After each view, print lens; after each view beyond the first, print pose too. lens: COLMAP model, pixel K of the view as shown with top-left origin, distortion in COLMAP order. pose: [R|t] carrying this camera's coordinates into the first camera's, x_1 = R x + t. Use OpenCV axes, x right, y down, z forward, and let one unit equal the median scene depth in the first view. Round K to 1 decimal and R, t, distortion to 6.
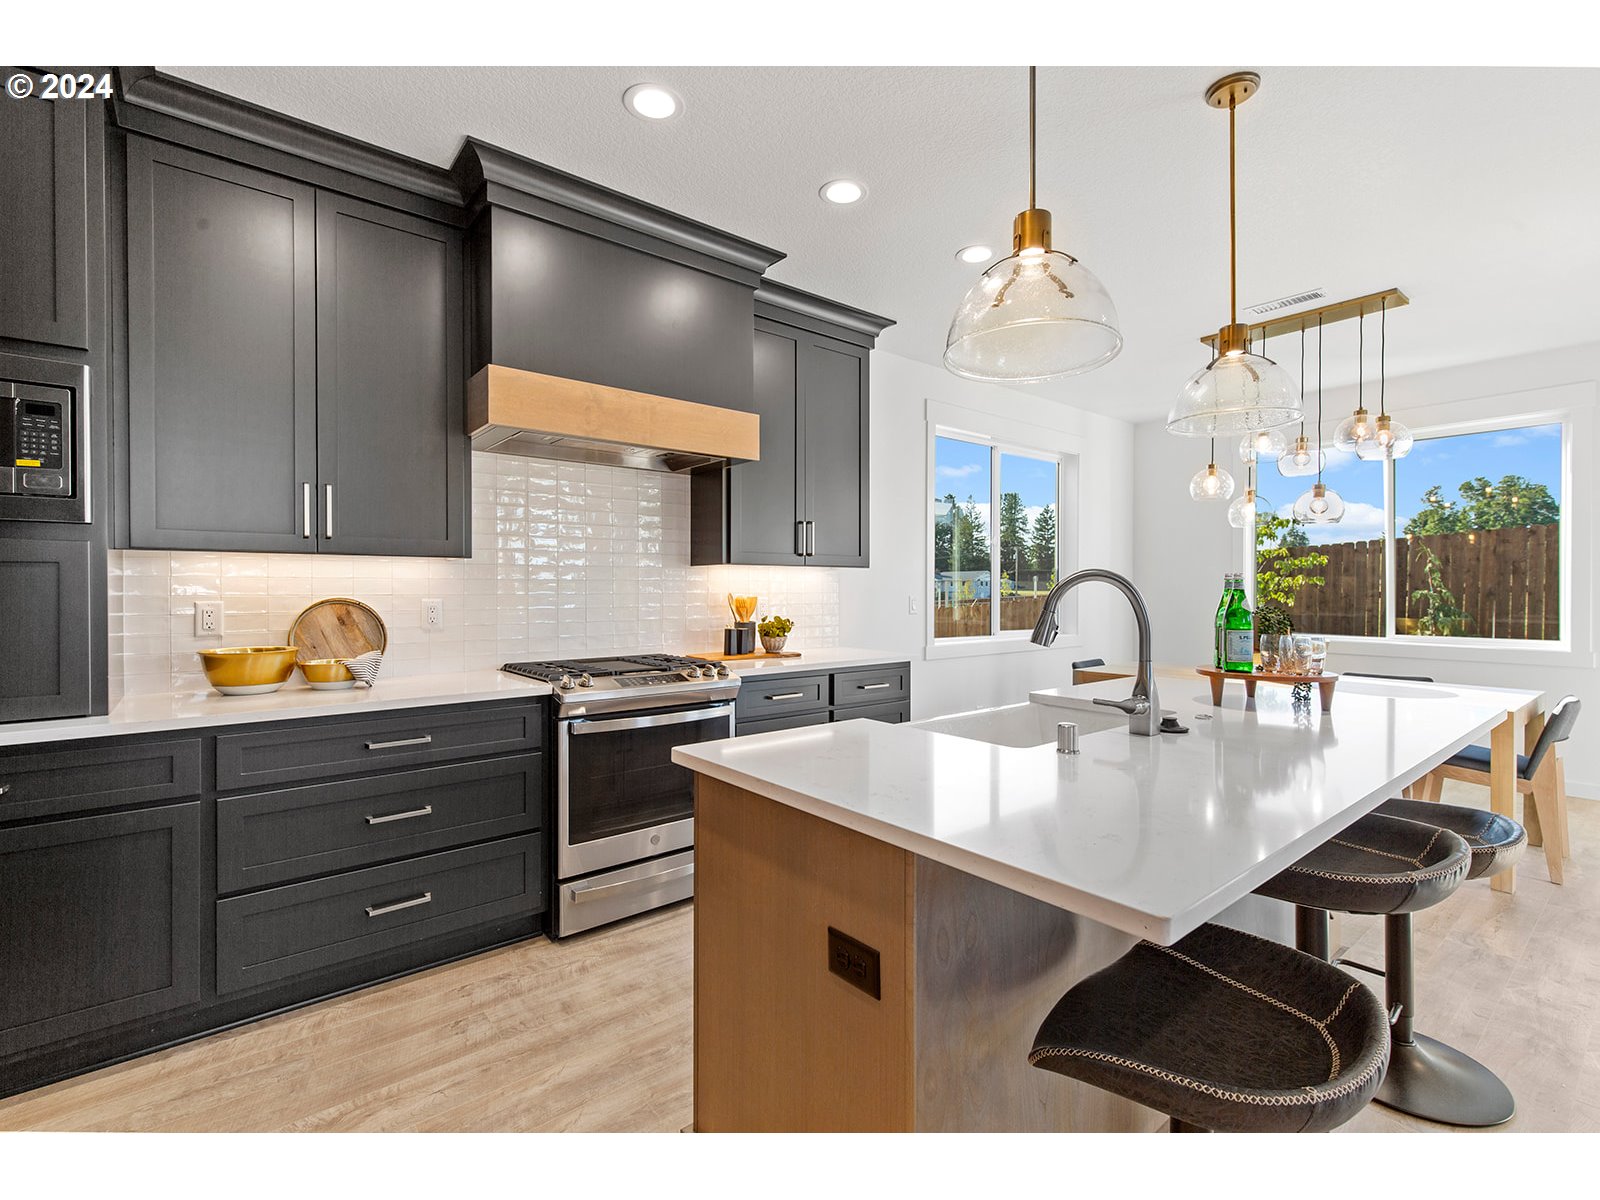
lens RADIAL K [[735.3, 0, 798.8], [0, 735.3, 594.2], [0, 0, 1]] dist [0.000242, 0.000152]
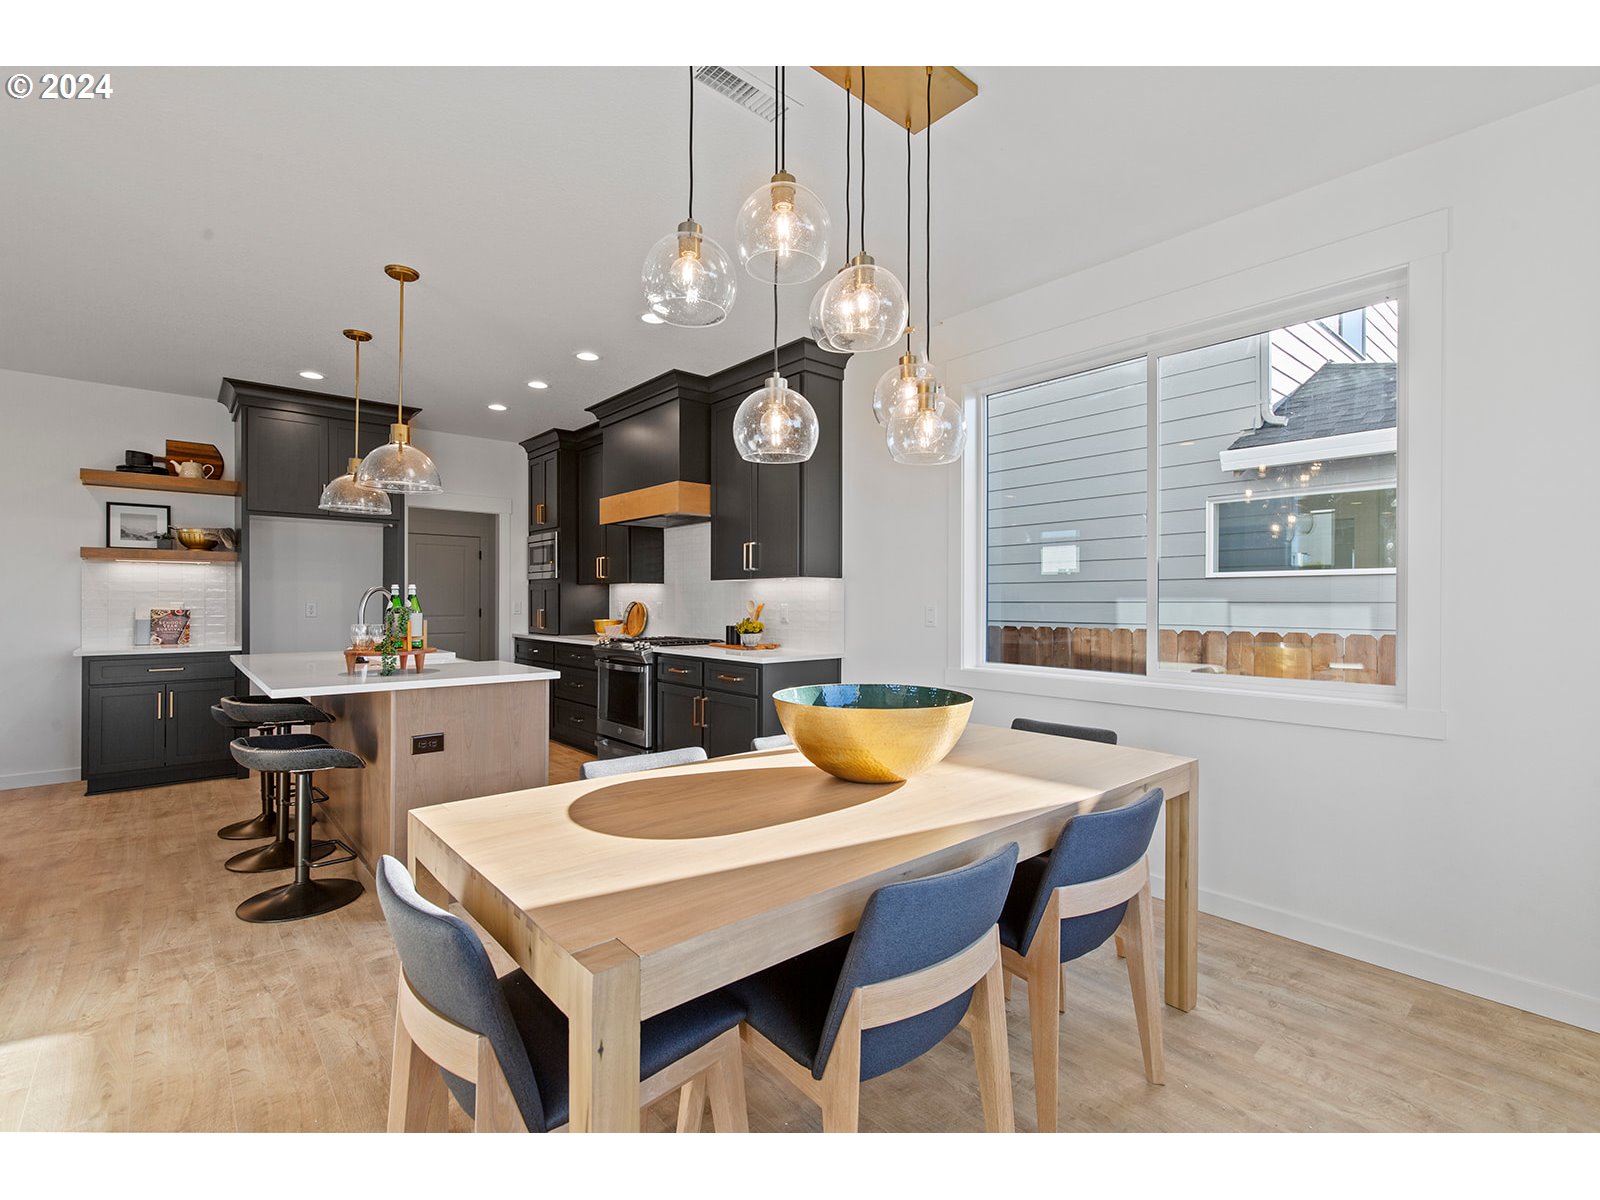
lens RADIAL K [[735.3, 0, 798.1], [0, 735.3, 602.0], [0, 0, 1]] dist [0.000242, 0.000152]
pose [[0.028736, -0.001566, -0.999586, 1.894754], [-0.007966, 0.999967, -0.001795, 0.003150], [0.999555, 0.008015, 0.028722, 1.575518]]
